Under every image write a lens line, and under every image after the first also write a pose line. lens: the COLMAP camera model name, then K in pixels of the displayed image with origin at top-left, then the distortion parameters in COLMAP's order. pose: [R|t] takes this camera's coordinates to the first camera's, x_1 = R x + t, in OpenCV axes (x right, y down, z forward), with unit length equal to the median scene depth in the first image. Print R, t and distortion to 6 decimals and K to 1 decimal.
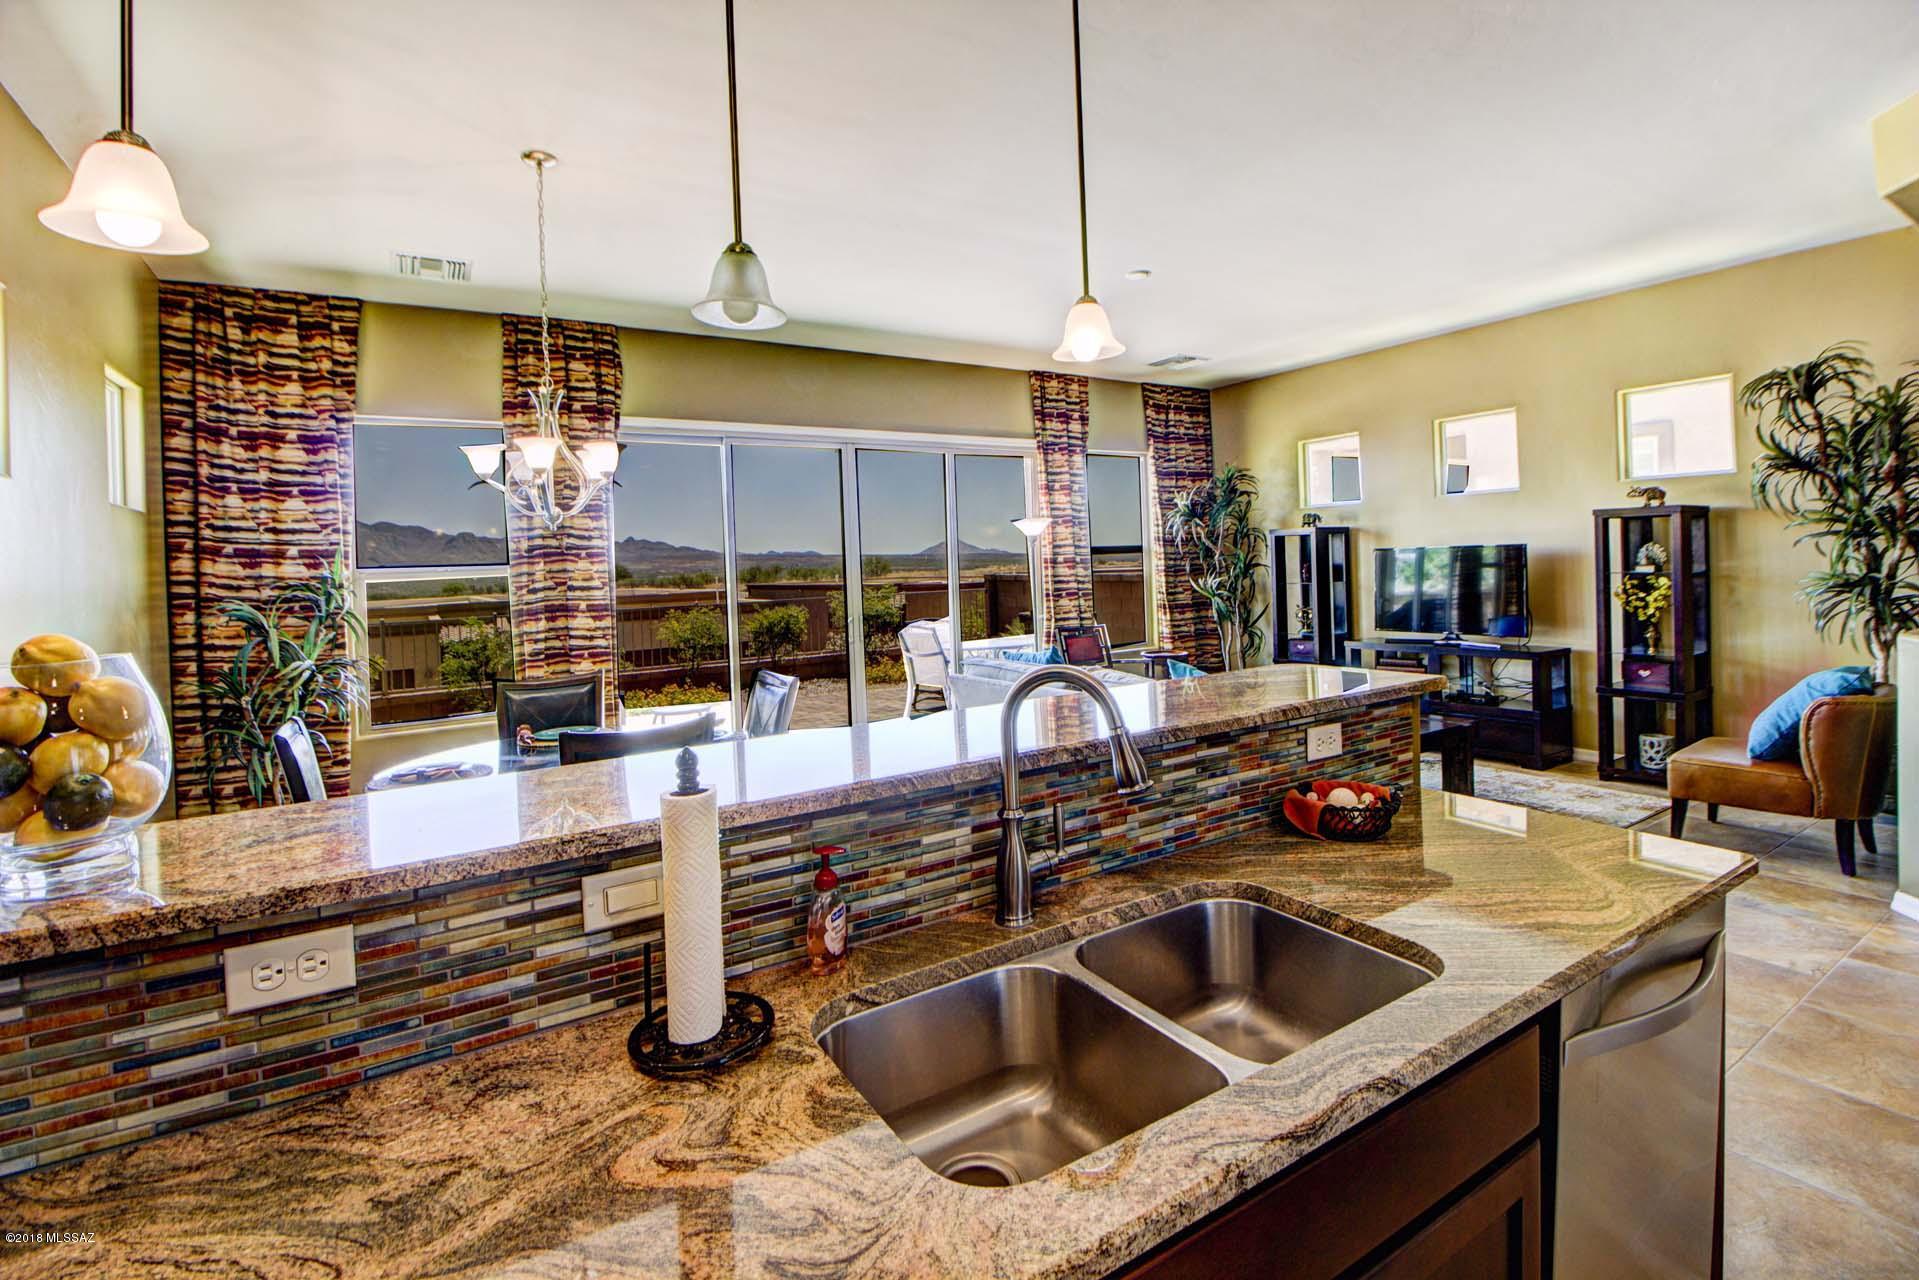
lens RADIAL K [[892.8, 0, 962.7], [0, 892.8, 555.6], [0, 0, 1]] dist [0.004778, -0.014795]
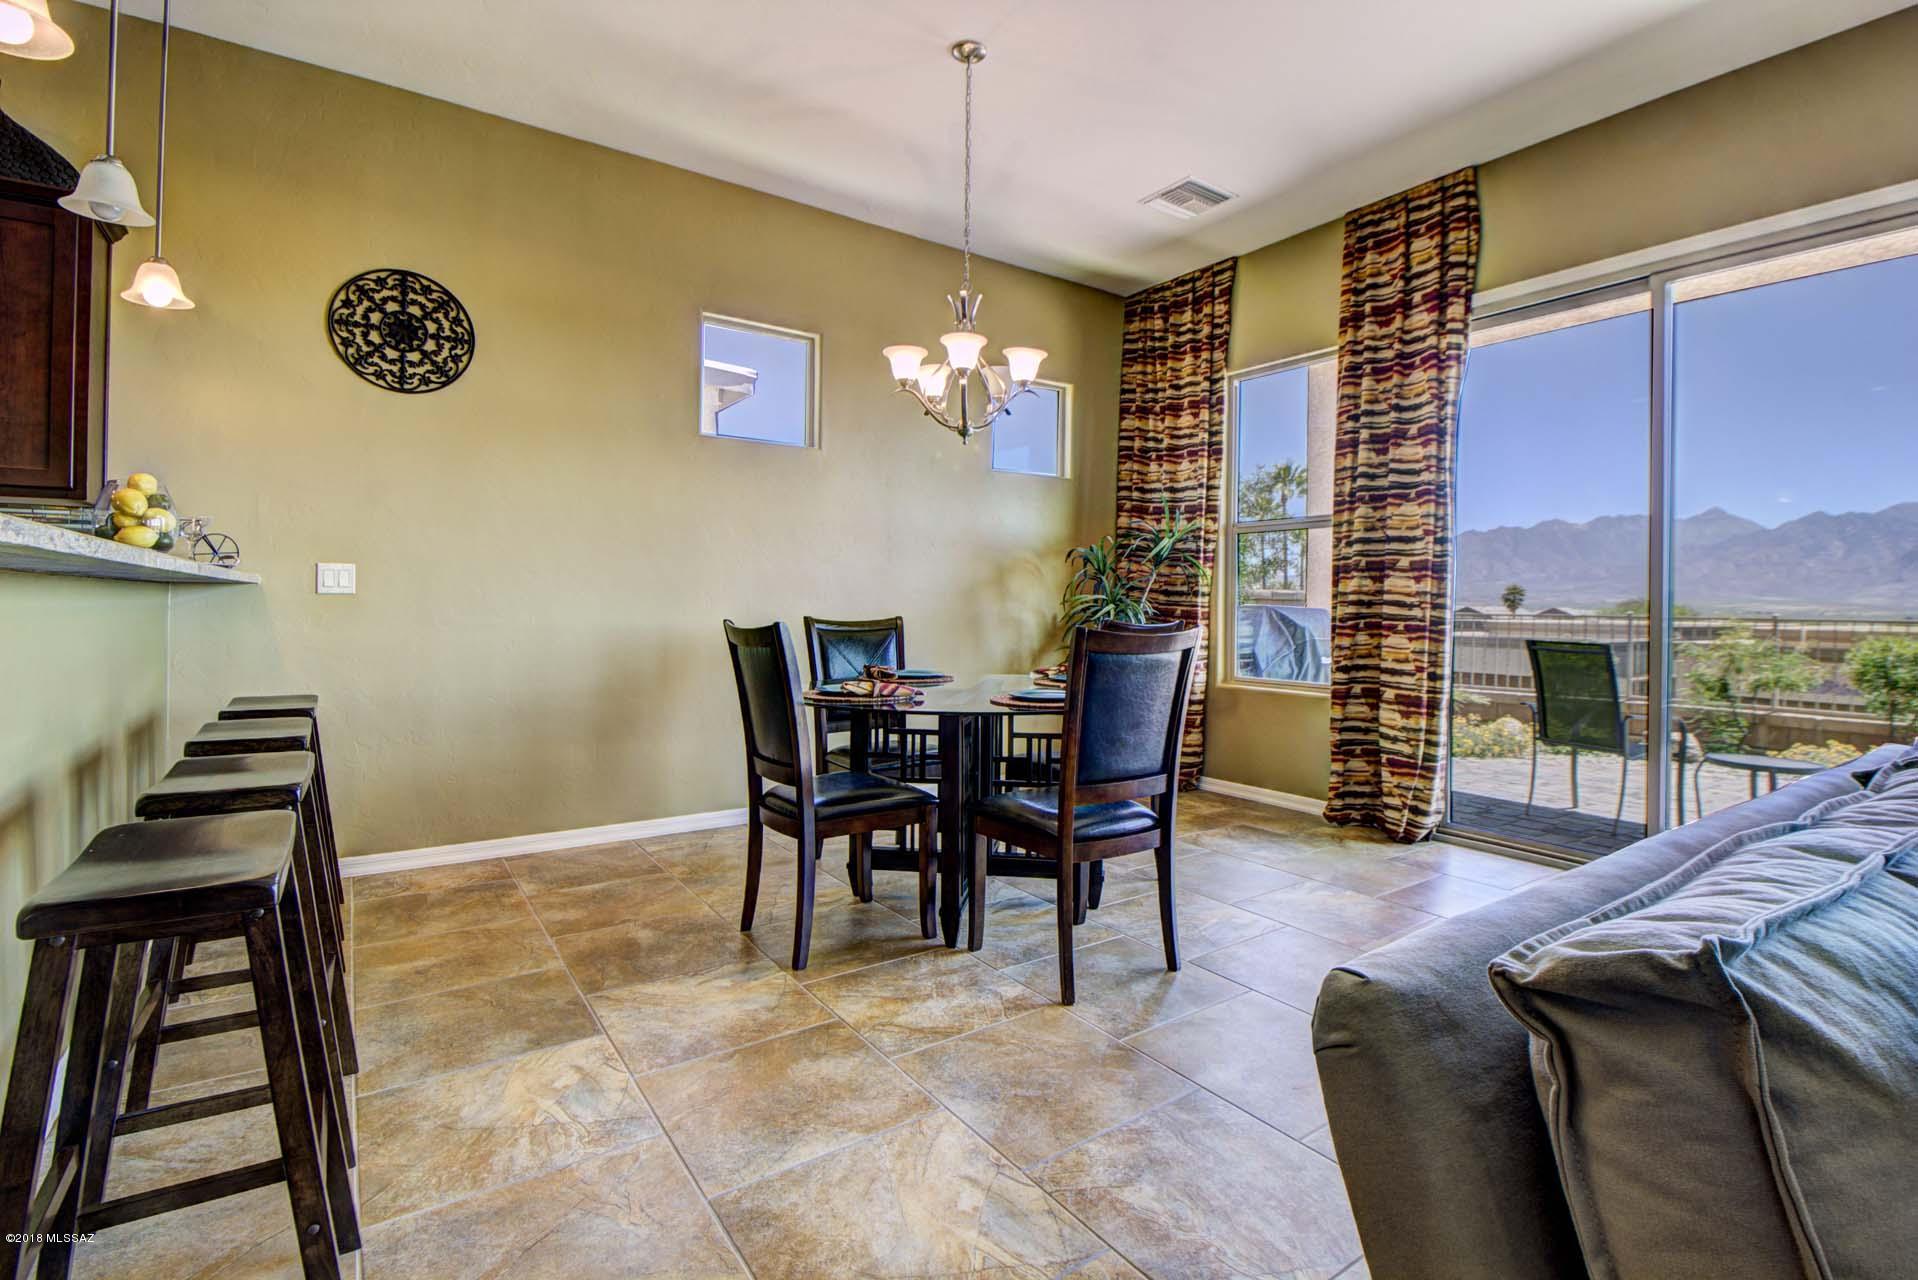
lens RADIAL K [[895.1, 0, 1010.1], [0, 895.1, 605.0], [0, 0, 1]] dist [-0.000449, -0.016326]
pose [[0.069966, 0.039513, -0.996767, 0.305996], [-0.009389, 0.999197, 0.038950, 0.065219], [0.997505, 0.006633, 0.070280, 0.608567]]
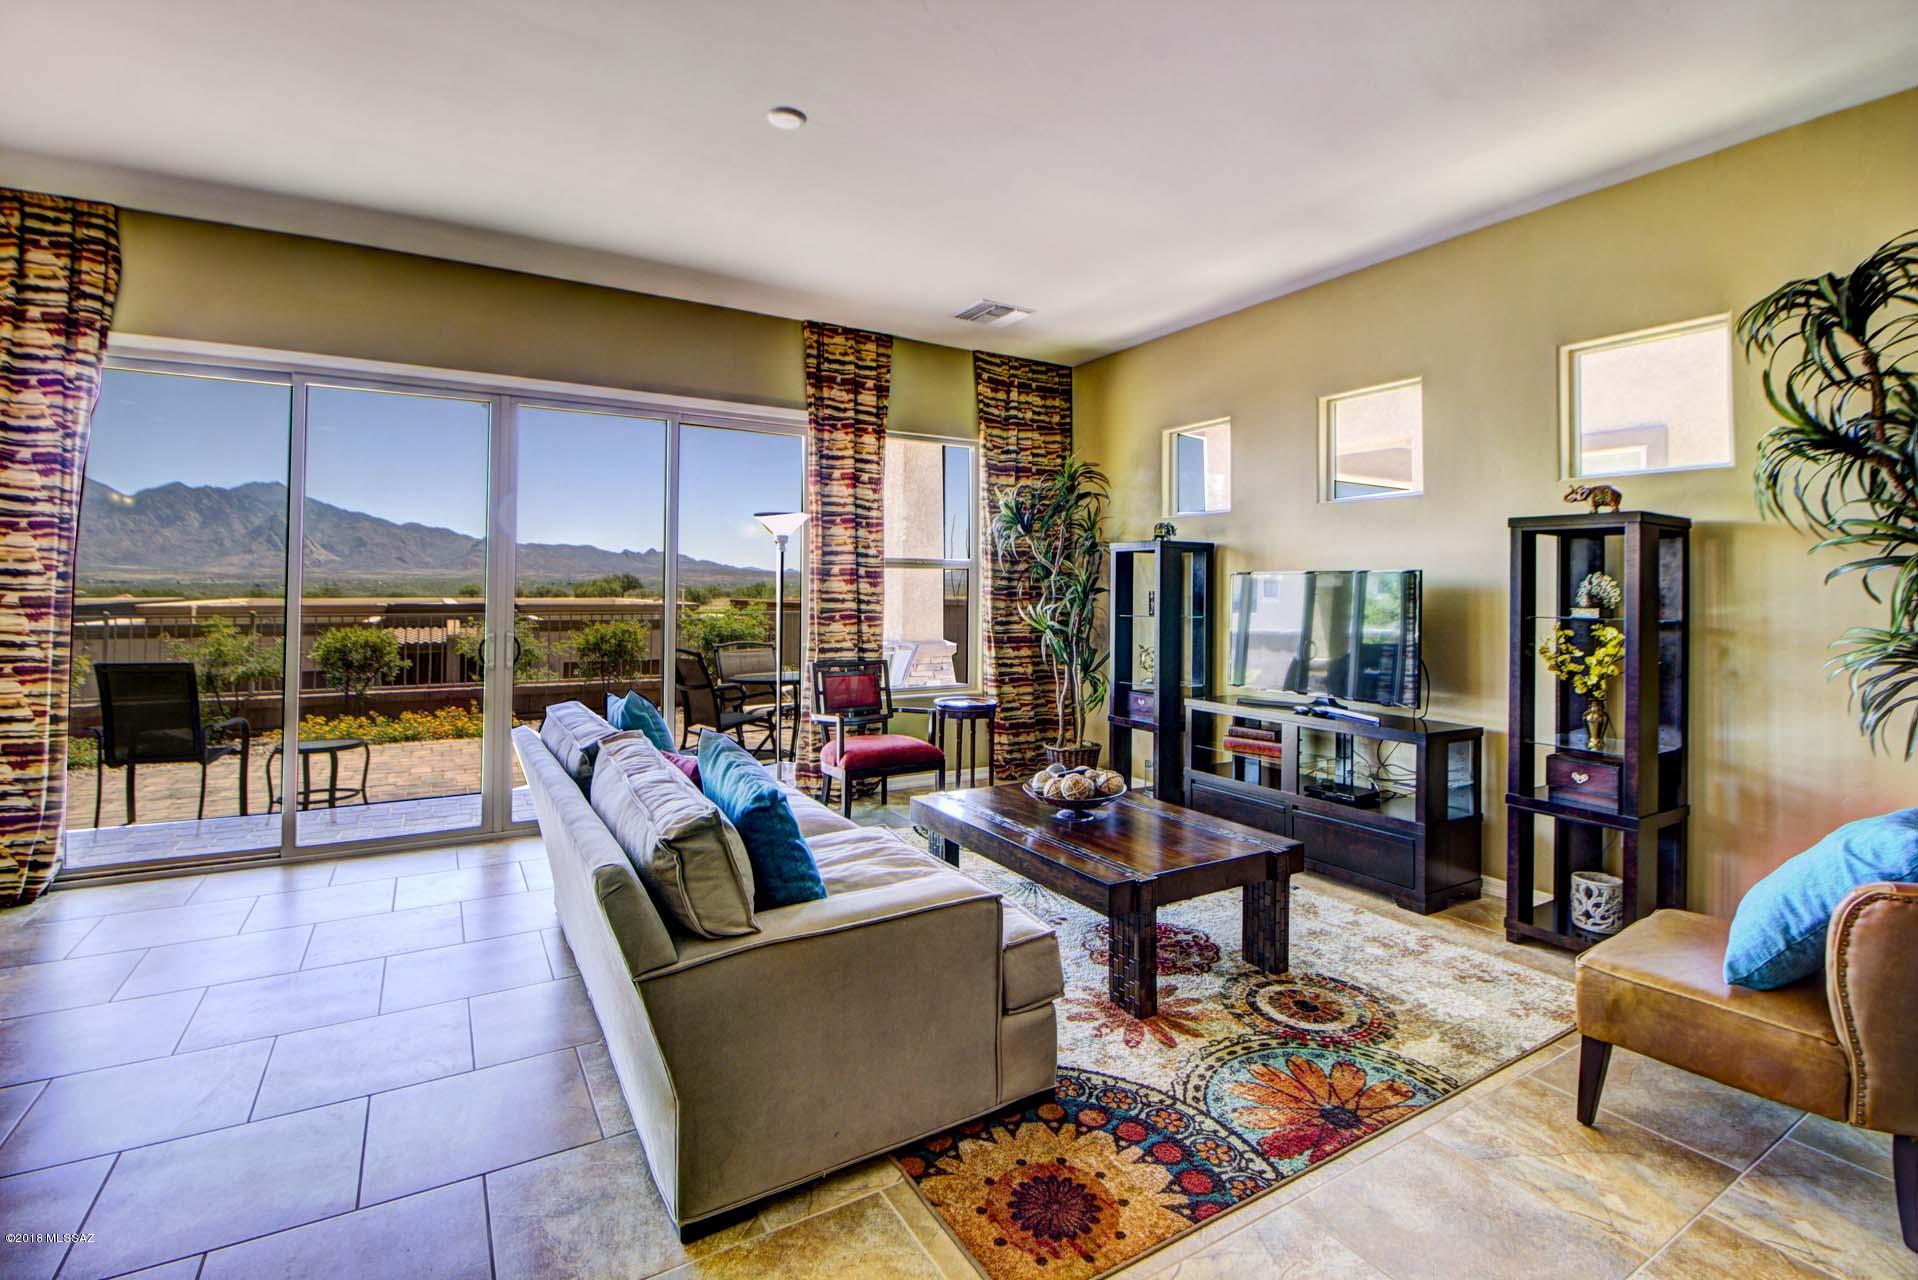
lens RADIAL K [[885.7, 0, 963.3], [0, 885.7, 558.3], [0, 0, 1]] dist [-0.003019, -0.010210]
pose [[0.998764, 0.042597, -0.025599, 0.322410], [-0.043231, 0.998758, -0.024751, 0.010334], [0.024513, 0.025827, 0.999366, 0.343468]]
